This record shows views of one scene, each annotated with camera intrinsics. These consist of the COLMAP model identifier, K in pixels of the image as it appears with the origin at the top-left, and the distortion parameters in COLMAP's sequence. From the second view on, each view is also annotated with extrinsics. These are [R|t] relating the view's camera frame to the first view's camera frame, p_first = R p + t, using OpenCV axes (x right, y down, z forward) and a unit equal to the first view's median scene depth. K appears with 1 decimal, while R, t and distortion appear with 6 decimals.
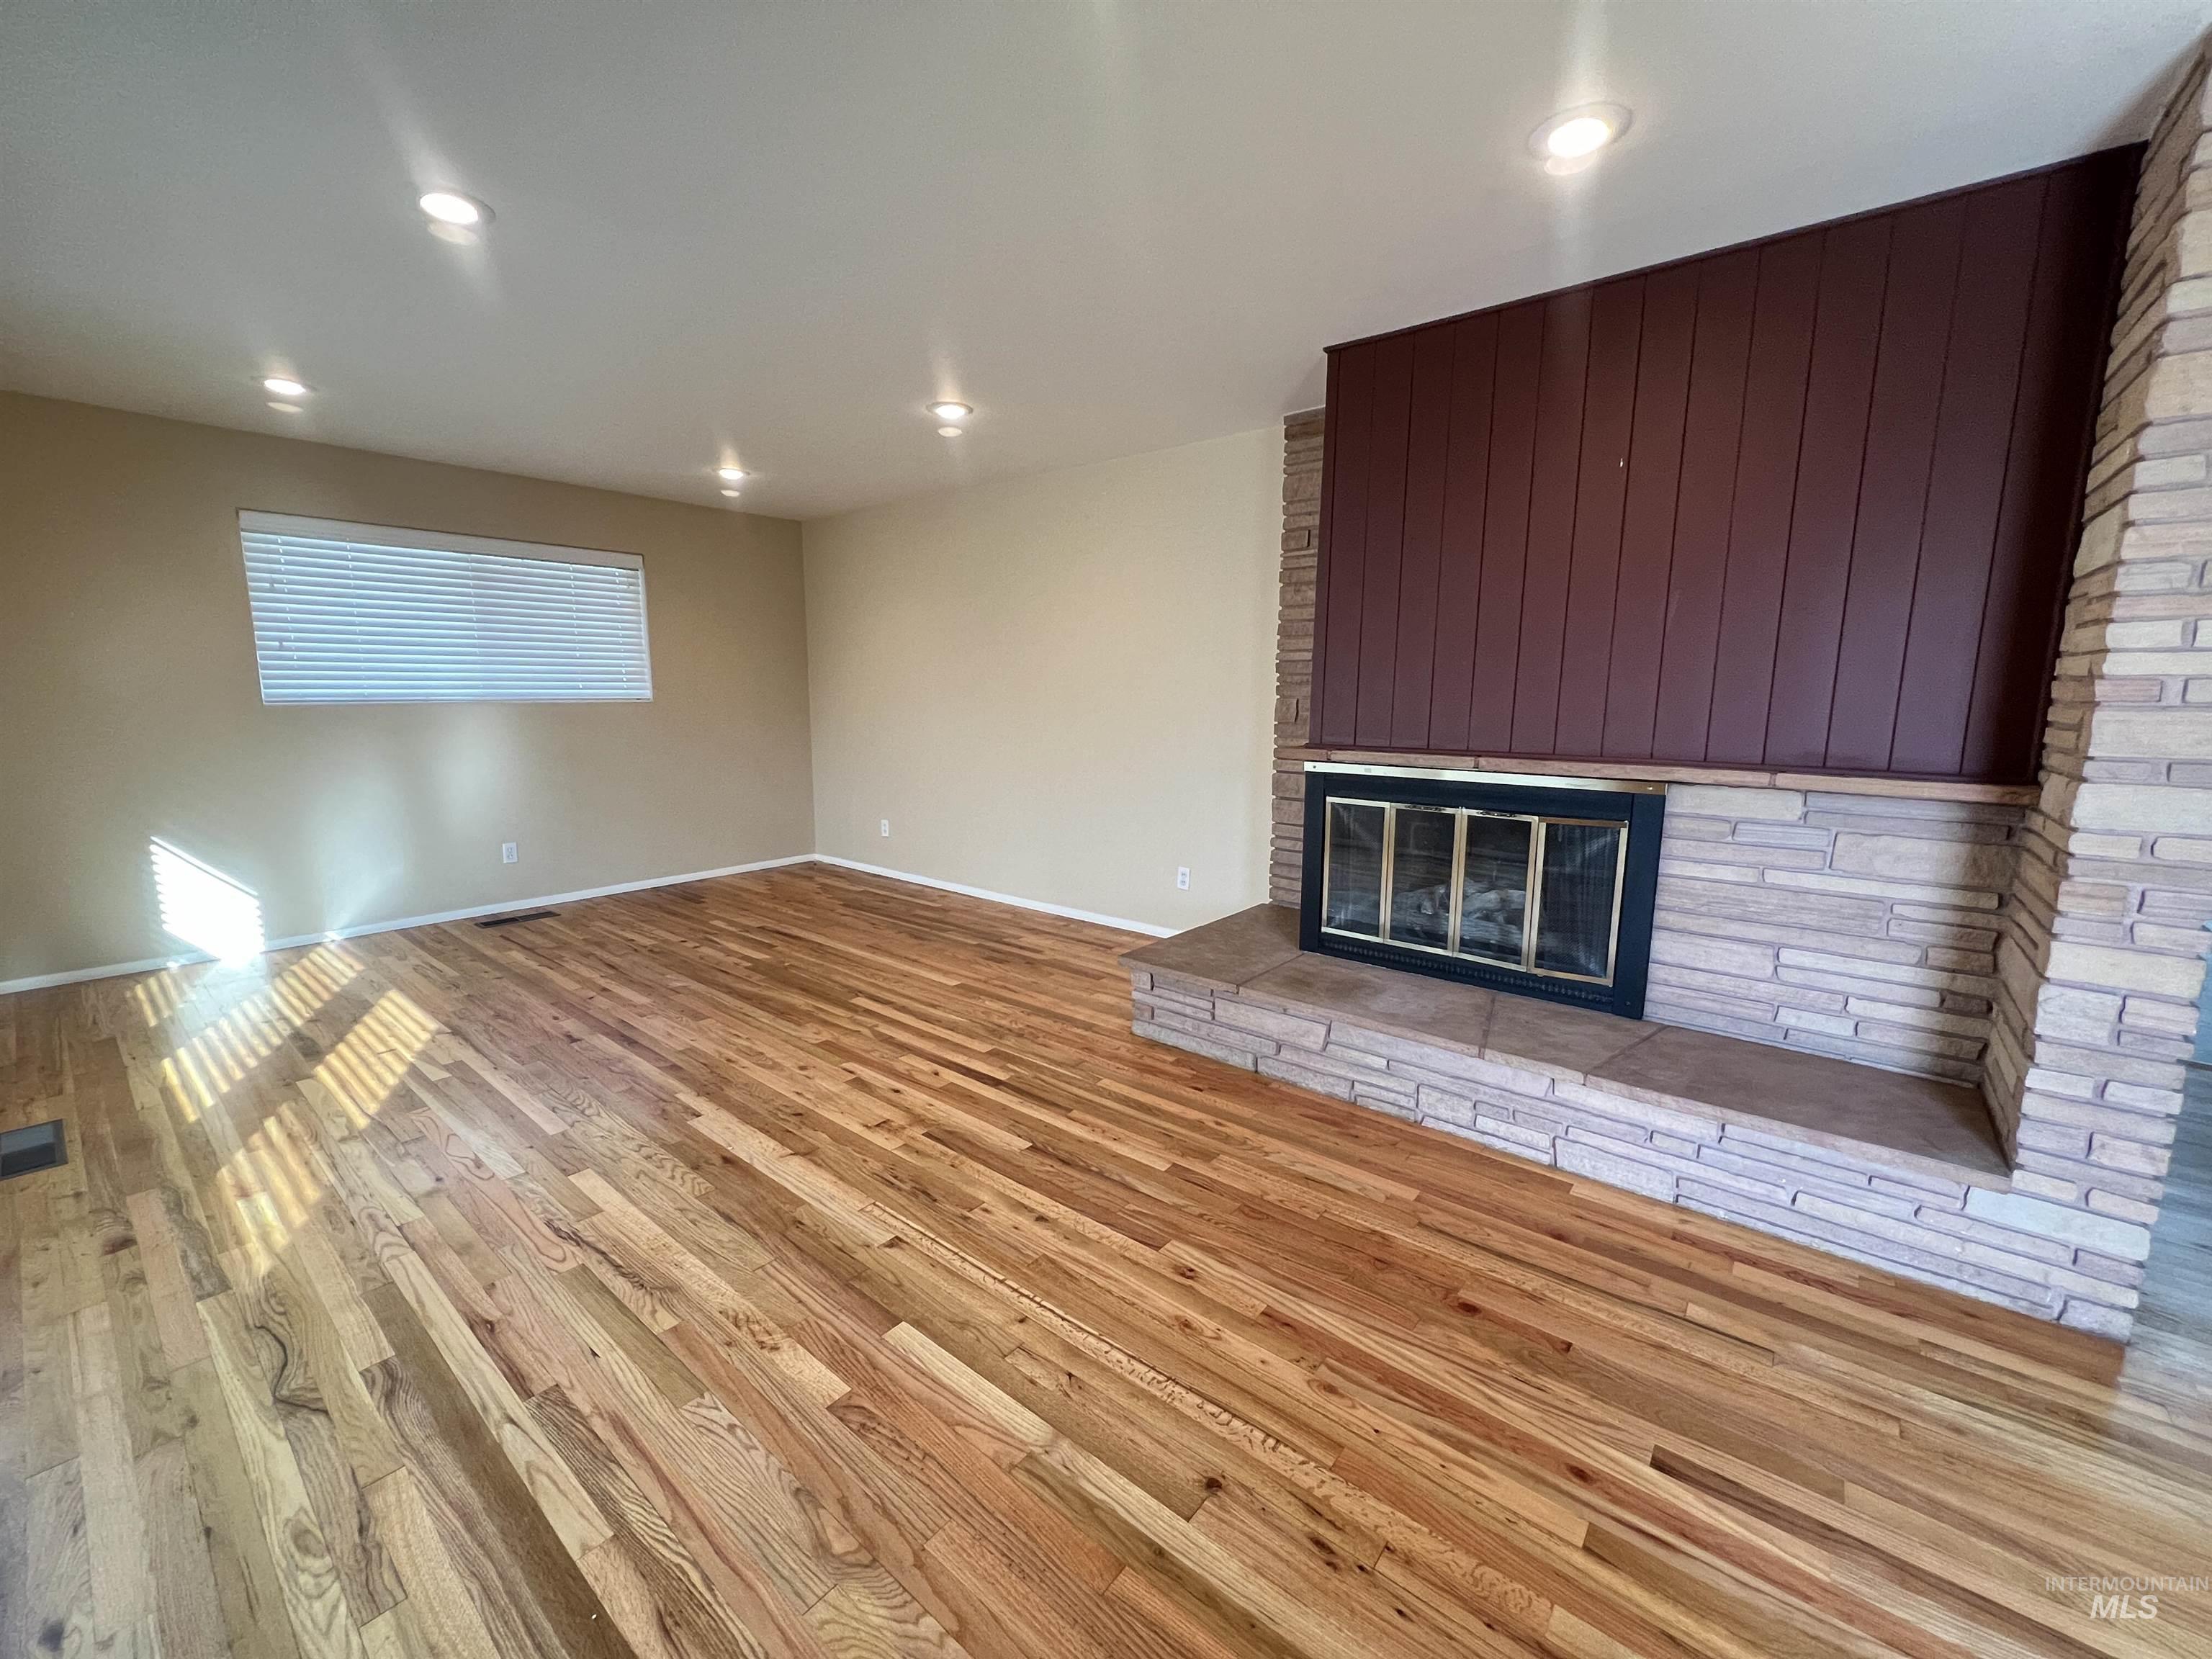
lens RADIAL K [[889.2, 0, 1097.9], [0, 889.2, 828.2], [0, 0, 1]] dist [0.000028, 0.001118]
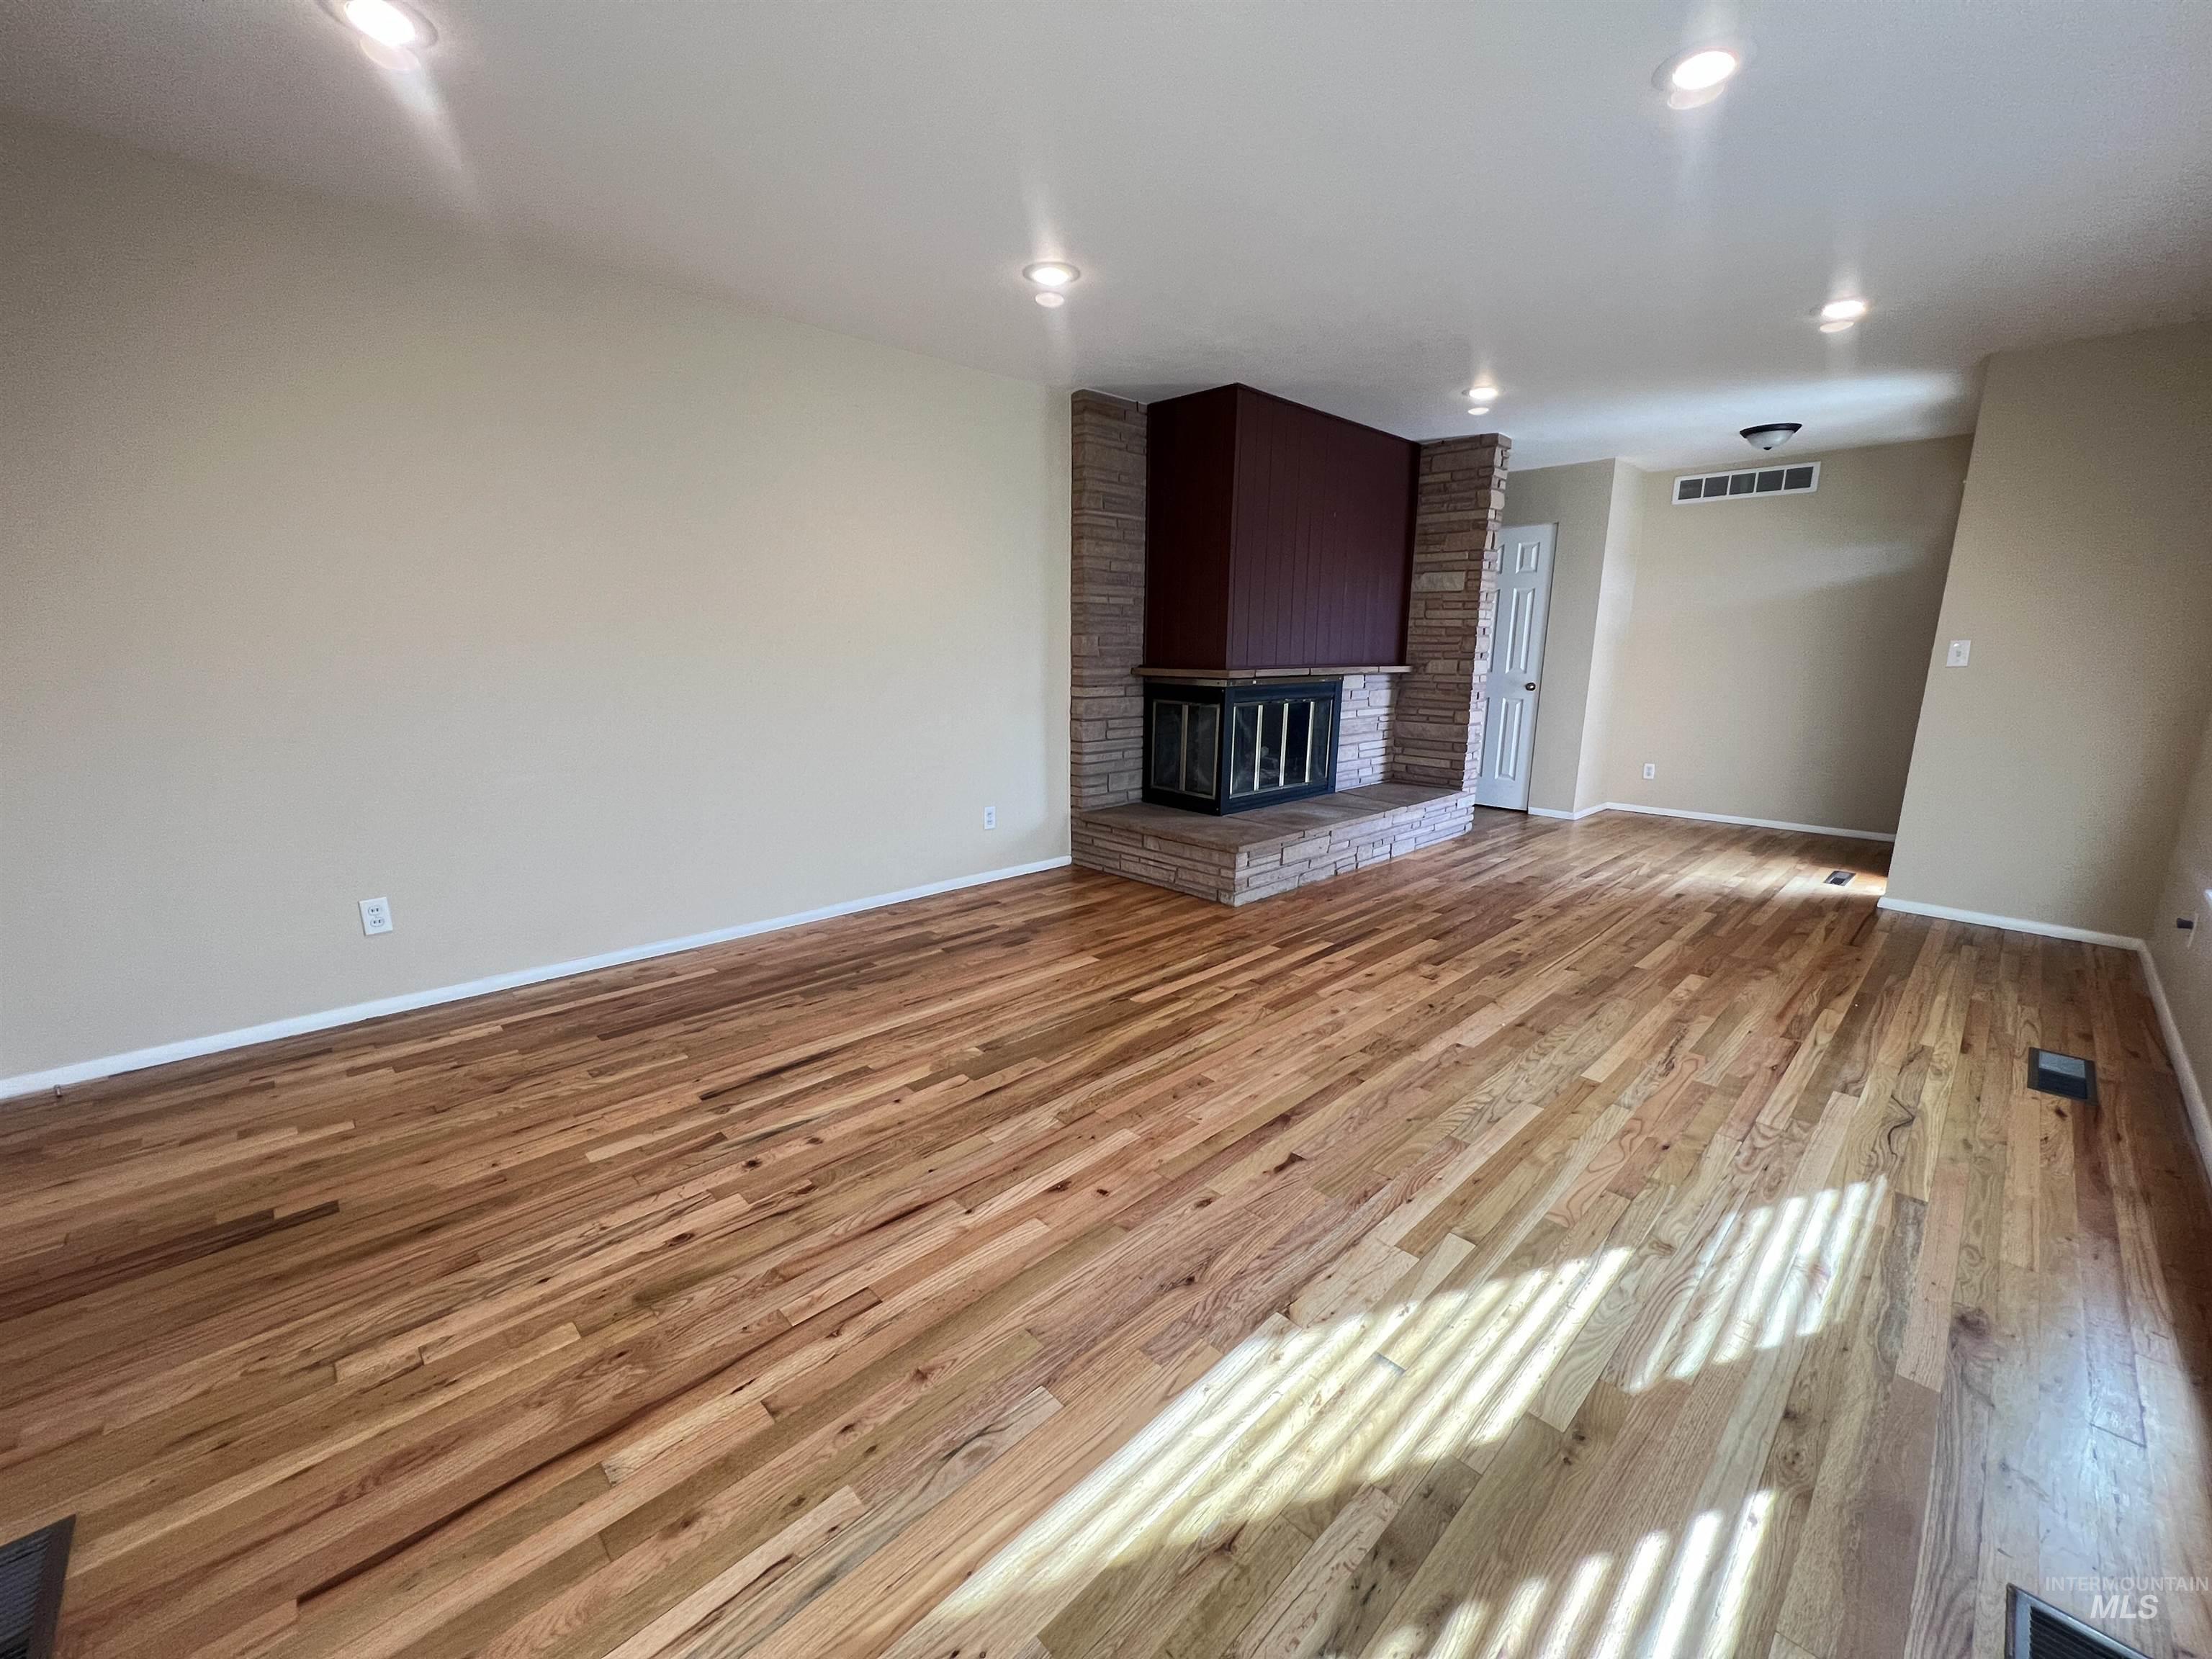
lens RADIAL K [[889.2, 0, 1097.4], [0, 889.2, 826.1], [0, 0, 1]] dist [0.000028, 0.001118]
pose [[0.116157, -0.206546, 0.971517, -1.379733], [0.149030, 0.970690, 0.188552, -0.167915], [-0.981987, 0.122883, 0.143534, 1.178478]]
